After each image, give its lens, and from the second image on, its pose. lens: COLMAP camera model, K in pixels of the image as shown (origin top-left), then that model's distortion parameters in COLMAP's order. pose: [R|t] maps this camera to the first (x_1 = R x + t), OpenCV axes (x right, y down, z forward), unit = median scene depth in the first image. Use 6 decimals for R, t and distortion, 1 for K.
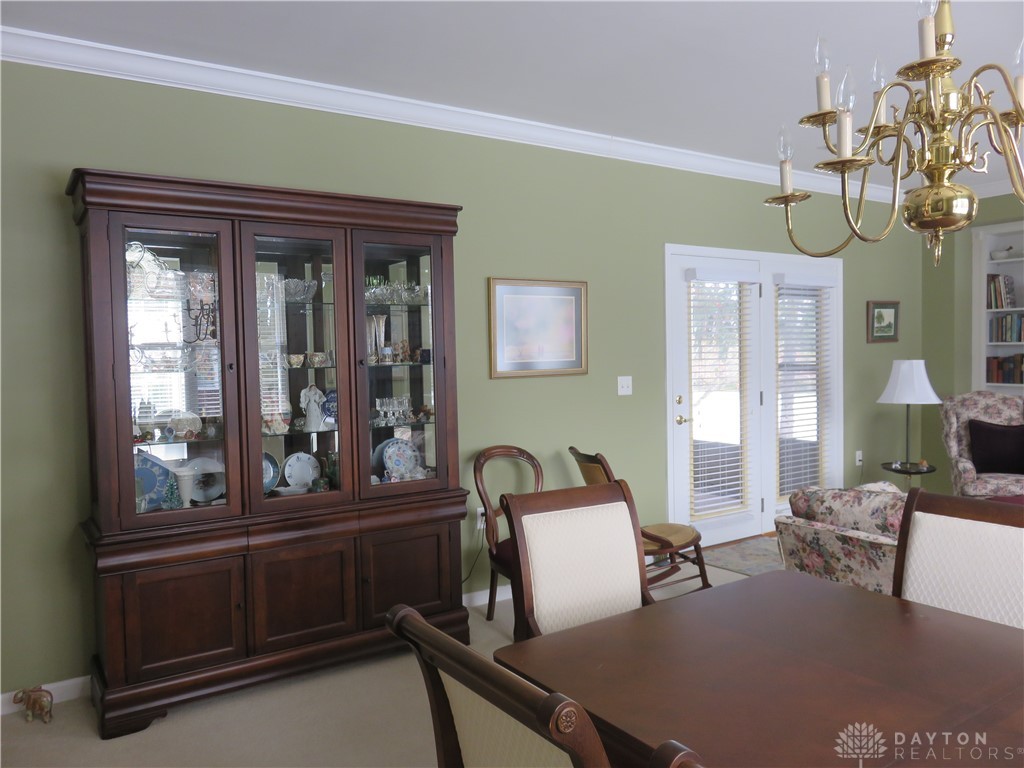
lens RADIAL K [[772.9, 0, 512.0], [0, 772.9, 384.0], [0, 0, 1]] dist [-0.008311, -0.006361]
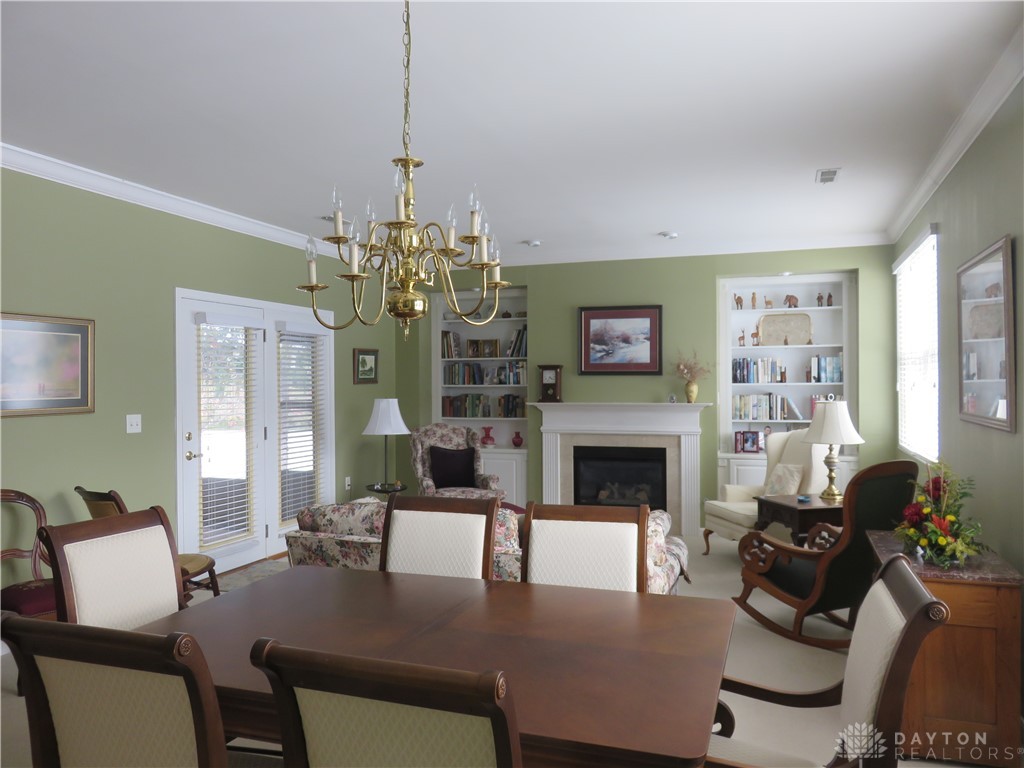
lens RADIAL K [[772.9, 0, 512.0], [0, 772.9, 384.0], [0, 0, 1]] dist [-0.008311, -0.006361]
pose [[0.802718, 0.013153, 0.596213, -0.058181], [0.016102, 0.998914, -0.043716, 0.002303], [-0.596141, 0.044692, 0.801635, -0.105767]]
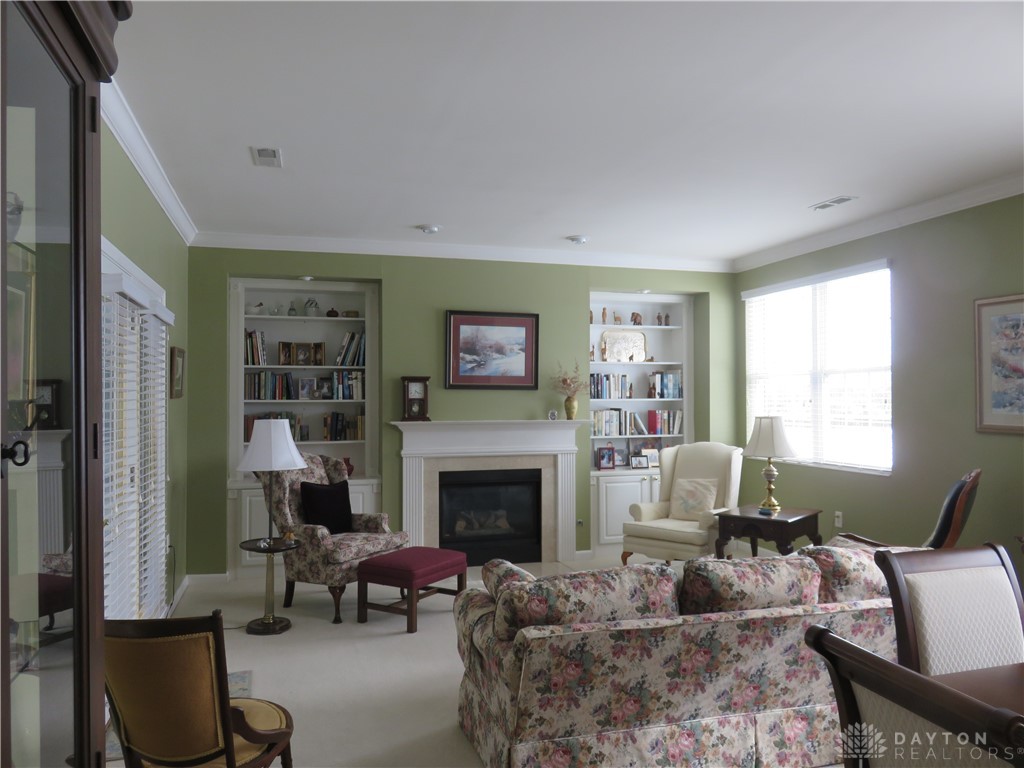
lens RADIAL K [[772.9, 0, 512.0], [0, 772.9, 384.0], [0, 0, 1]] dist [-0.008311, -0.006361]
pose [[0.299542, 0.033497, 0.953495, -0.256458], [0.035994, 0.998275, -0.046378, -0.022585], [-0.953404, 0.048213, 0.297819, 0.525231]]
